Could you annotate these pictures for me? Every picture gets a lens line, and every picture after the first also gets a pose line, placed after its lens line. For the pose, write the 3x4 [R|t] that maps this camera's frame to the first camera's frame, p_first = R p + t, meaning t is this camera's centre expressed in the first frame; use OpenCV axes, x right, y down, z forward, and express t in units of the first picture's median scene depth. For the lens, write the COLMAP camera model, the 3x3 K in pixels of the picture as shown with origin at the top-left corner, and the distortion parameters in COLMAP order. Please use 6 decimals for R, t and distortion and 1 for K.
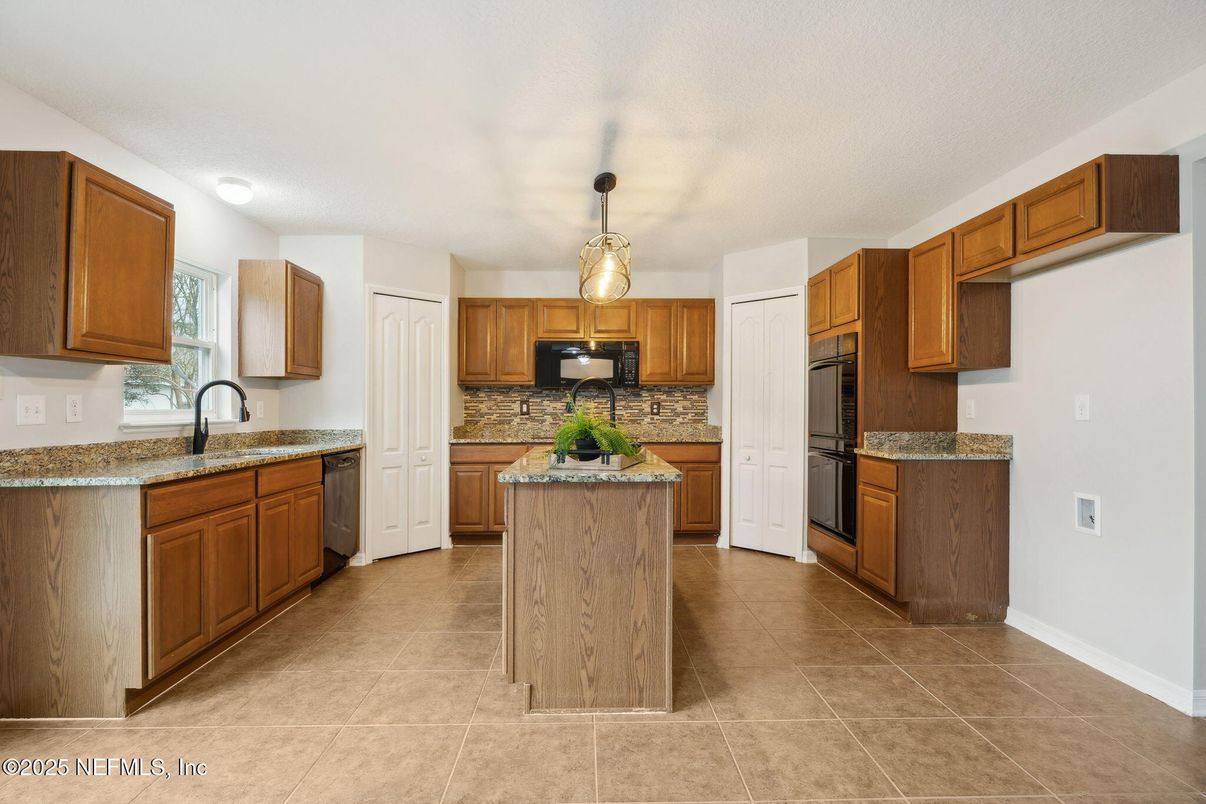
lens RADIAL K [[595.5, 0, 596.8], [0, 595.5, 406.4], [0, 0, 1]] dist [-0.011493, 0.000415]
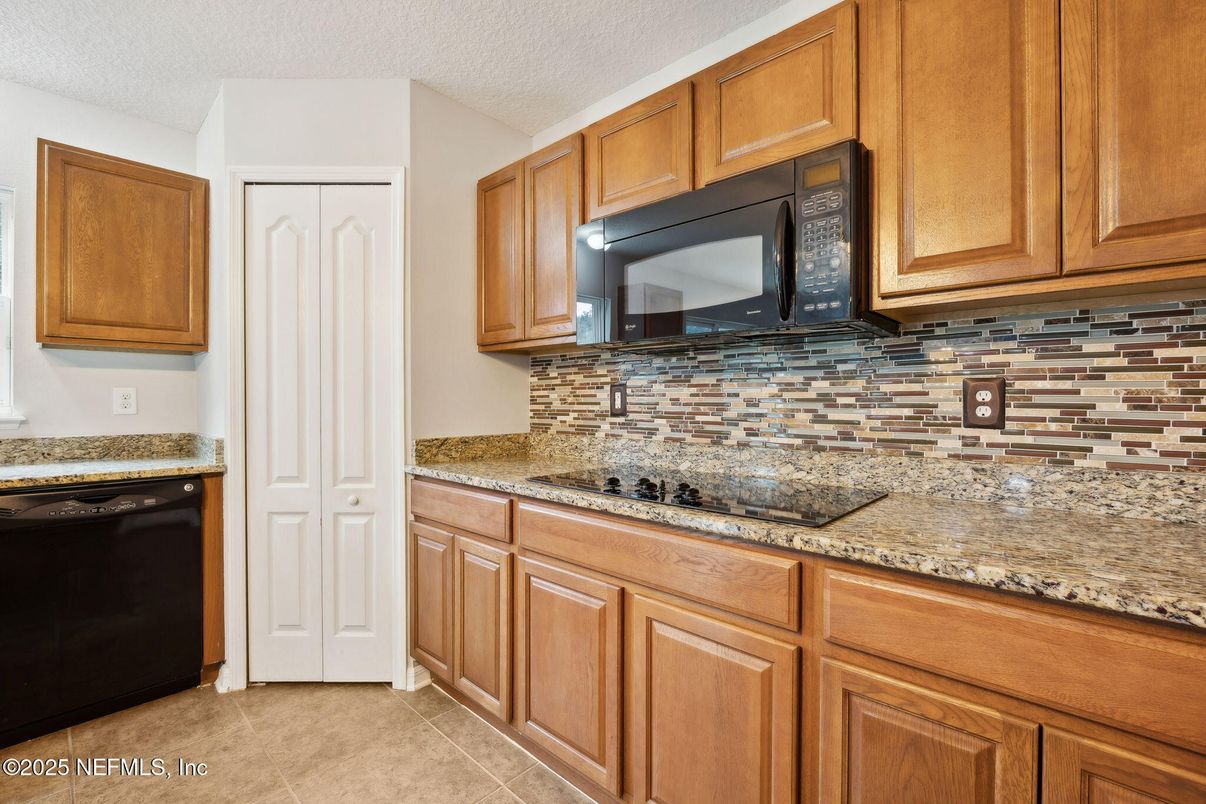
lens RADIAL K [[524.3, 0, 595.5], [0, 524.3, 398.3], [0, 0, 1]] dist [-0.012353, -0.000039]
pose [[0.711389, -0.000173, -0.702798, 0.177136], [-0.001253, 0.999998, -0.001515, 0.002207], [0.702797, 0.001958, 0.711387, 0.905761]]
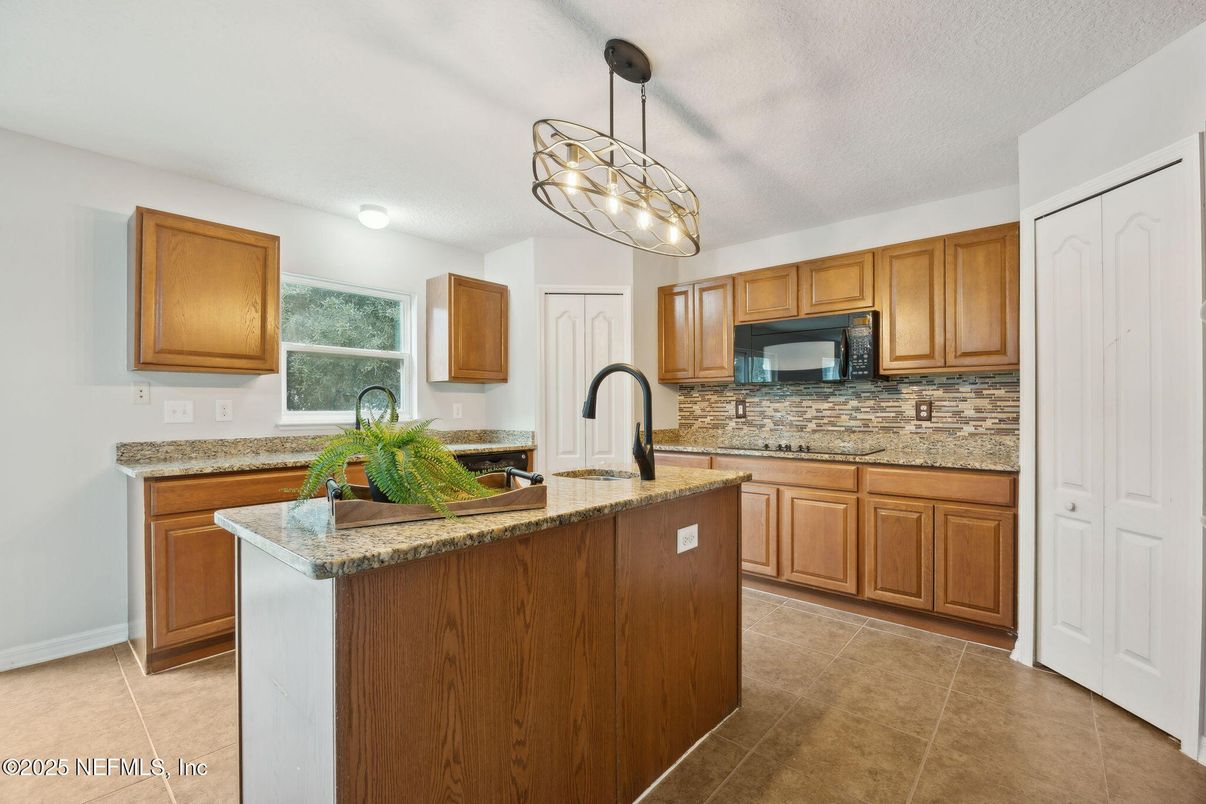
lens RADIAL K [[520.2, 0, 603.0], [0, 520.2, 402.0], [0, 0, 1]] dist [-0.013739, 0.000004]
pose [[0.739607, -0.007776, -0.672994, 0.282276], [0.001635, 0.999951, -0.009757, -0.001566], [0.673037, 0.006116, 0.739584, 0.432137]]
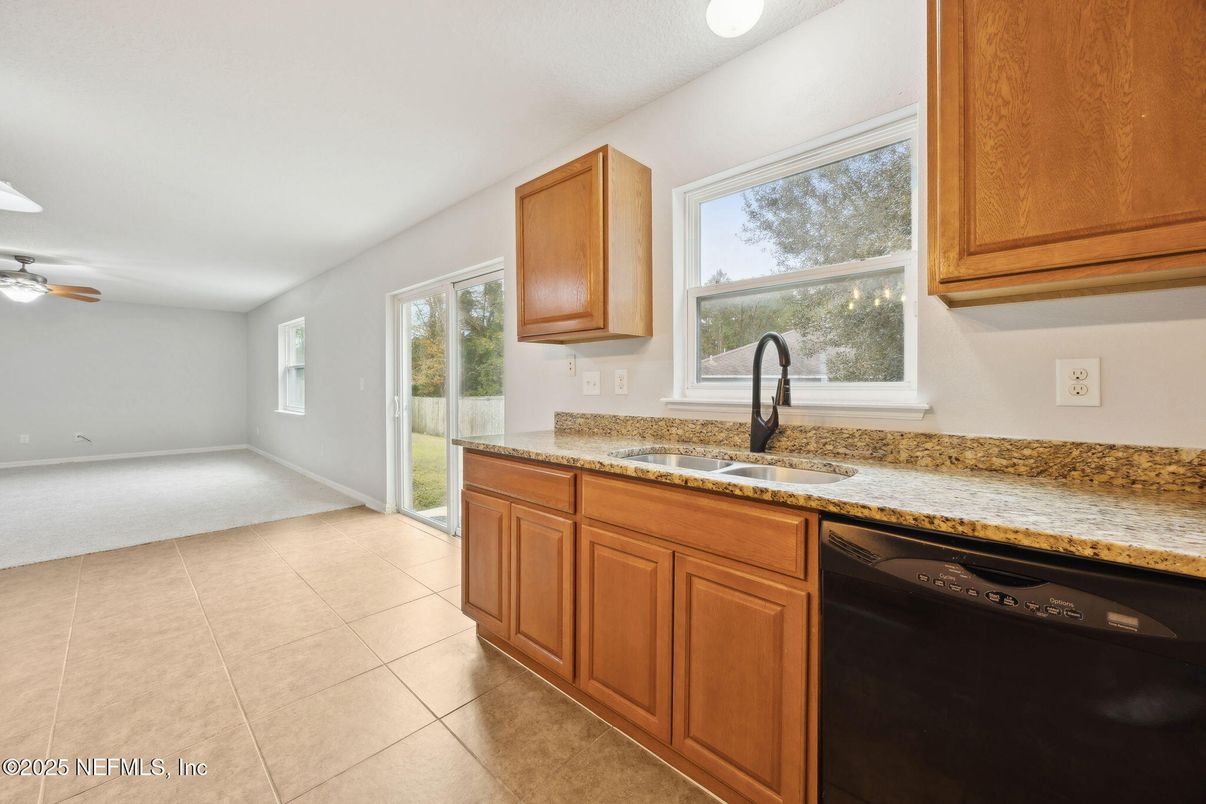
lens RADIAL K [[461.9, 0, 599.4], [0, 461.9, 390.0], [0, 0, 1]] dist [-0.002466, -0.000201]
pose [[-0.700775, 0.011291, -0.713293, -0.149326], [0.004271, 0.999923, 0.011632, 0.004925], [0.713369, 0.005106, -0.700770, 0.934469]]
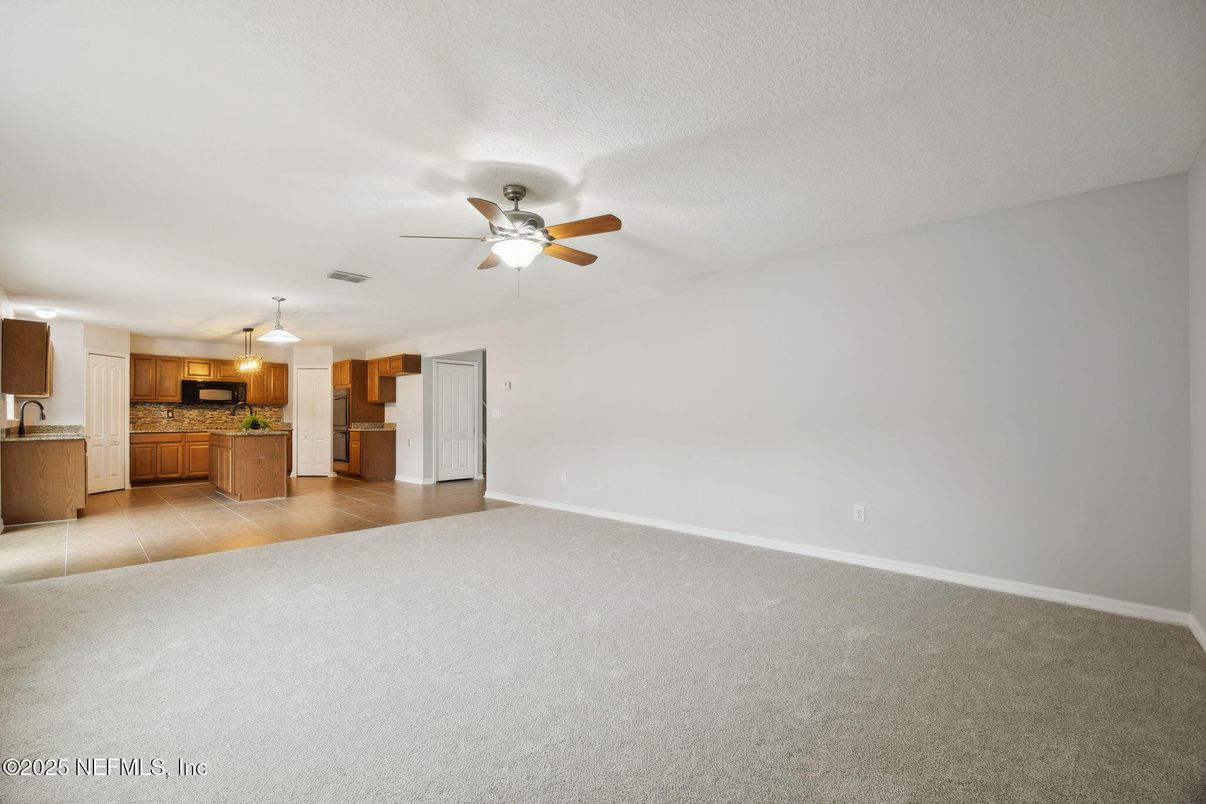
lens RADIAL K [[497.9, 0, 597.0], [0, 497.9, 422.1], [0, 0, 1]] dist [-0.012519, -0.000004]
pose [[0.698792, -0.005850, 0.715301, -0.368685], [-0.003423, 0.999928, 0.011522, 0.005567], [-0.715317, -0.010500, 0.698721, -1.281080]]
